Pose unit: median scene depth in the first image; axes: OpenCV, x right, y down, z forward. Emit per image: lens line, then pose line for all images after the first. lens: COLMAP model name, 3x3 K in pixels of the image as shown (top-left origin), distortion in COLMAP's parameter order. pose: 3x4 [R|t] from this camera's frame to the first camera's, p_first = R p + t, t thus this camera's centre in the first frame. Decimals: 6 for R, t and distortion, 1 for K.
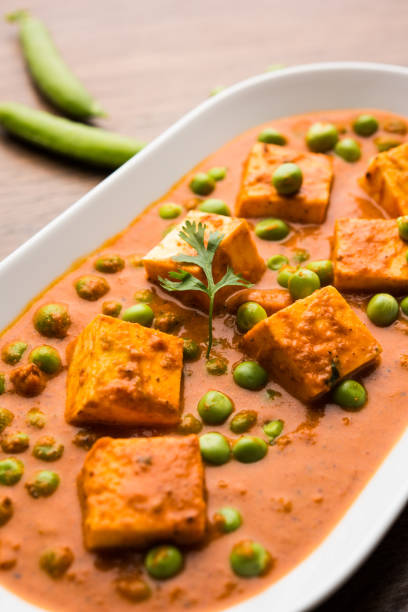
lens RADIAL K [[1097.4, 0, 204.0], [0, 1097.4, 306.0], [0, 0, 1]] dist [-0.034686, 0.358086]
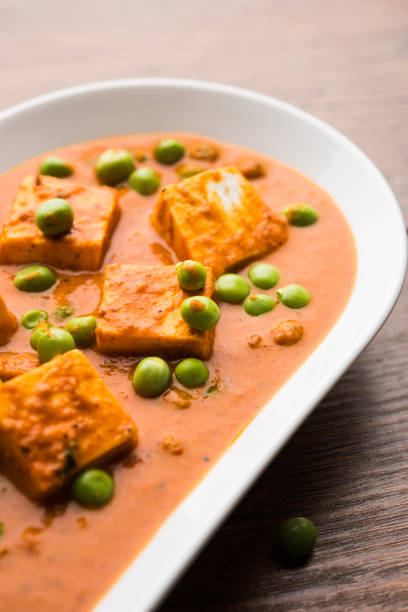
lens RADIAL K [[1097.4, 0, 204.0], [0, 1097.4, 306.0], [0, 0, 1]] dist [-0.034686, 0.358086]
pose [[0.999788, -0.013941, 0.015164, 0.202837], [0.014317, 0.999586, -0.024943, -0.030226], [-0.014810, 0.025155, 0.999574, 0.195976]]
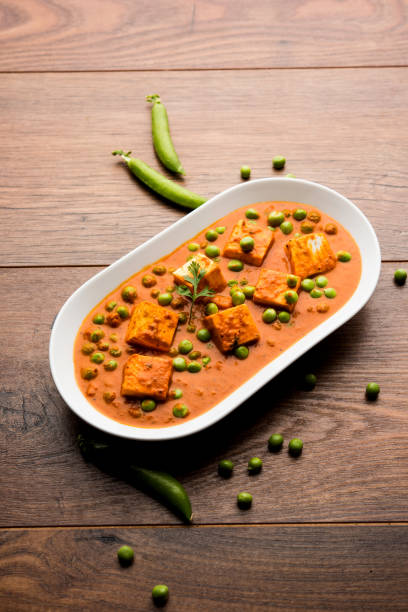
lens RADIAL K [[1097.4, 0, 204.0], [0, 1097.4, 306.0], [0, 0, 1]] dist [-0.034686, 0.358086]
pose [[0.973265, 0.185738, -0.135118, 0.356991], [-0.157500, 0.967875, 0.195990, -0.471756], [0.167180, -0.169469, 0.971252, -1.320800]]
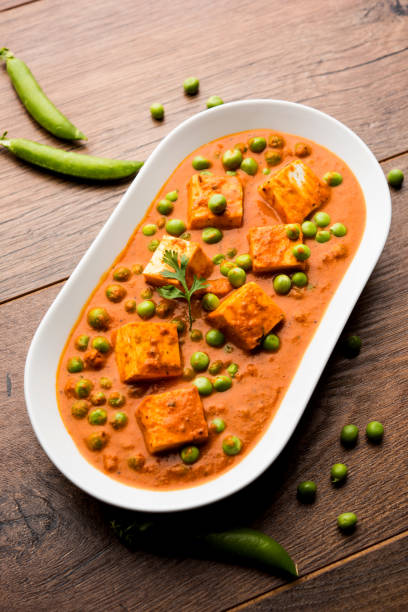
lens RADIAL K [[1097.4, 0, 204.0], [0, 1097.4, 306.0], [0, 0, 1]] dist [-0.034686, 0.358086]
pose [[0.985752, -0.149262, 0.077546, -0.111087], [0.120527, 0.948380, 0.293342, -0.530841], [-0.117328, -0.279816, 0.952857, -0.726998]]
